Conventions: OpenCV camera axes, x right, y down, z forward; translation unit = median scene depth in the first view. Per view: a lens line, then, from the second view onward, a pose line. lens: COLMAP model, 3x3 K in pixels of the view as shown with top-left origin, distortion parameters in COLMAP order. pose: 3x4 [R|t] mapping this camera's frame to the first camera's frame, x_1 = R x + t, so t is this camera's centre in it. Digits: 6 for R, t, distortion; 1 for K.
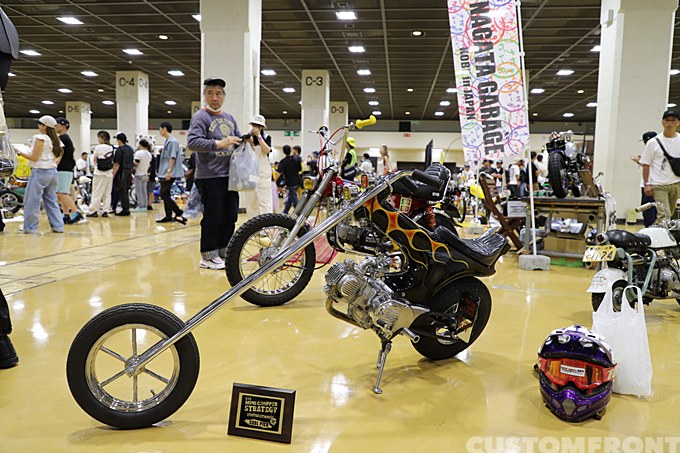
lens RADIAL K [[515.8, 0, 340.8], [0, 515.8, 225.1], [0, 0, 1]] dist [-0.011147, 0.009670]
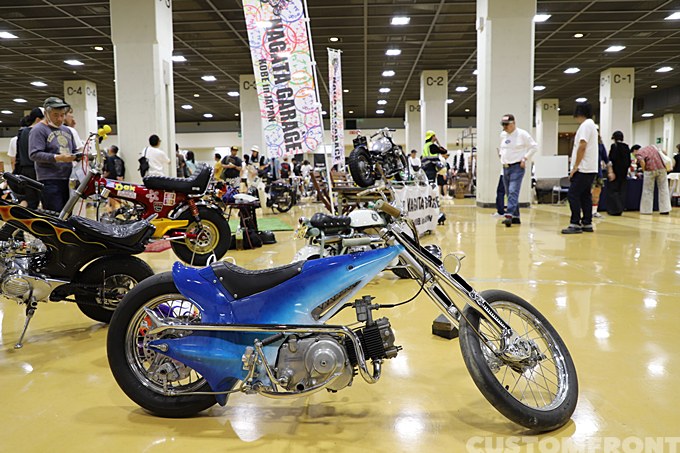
lens RADIAL K [[485.1, 0, 339.1], [0, 485.1, 227.0], [0, 0, 1]] dist [-0.041144, 0.028225]
pose [[0.997922, -0.039208, 0.051123, 0.338162], [0.038248, 0.999076, 0.019617, 0.014148], [-0.051844, -0.017621, 0.998500, -0.086903]]
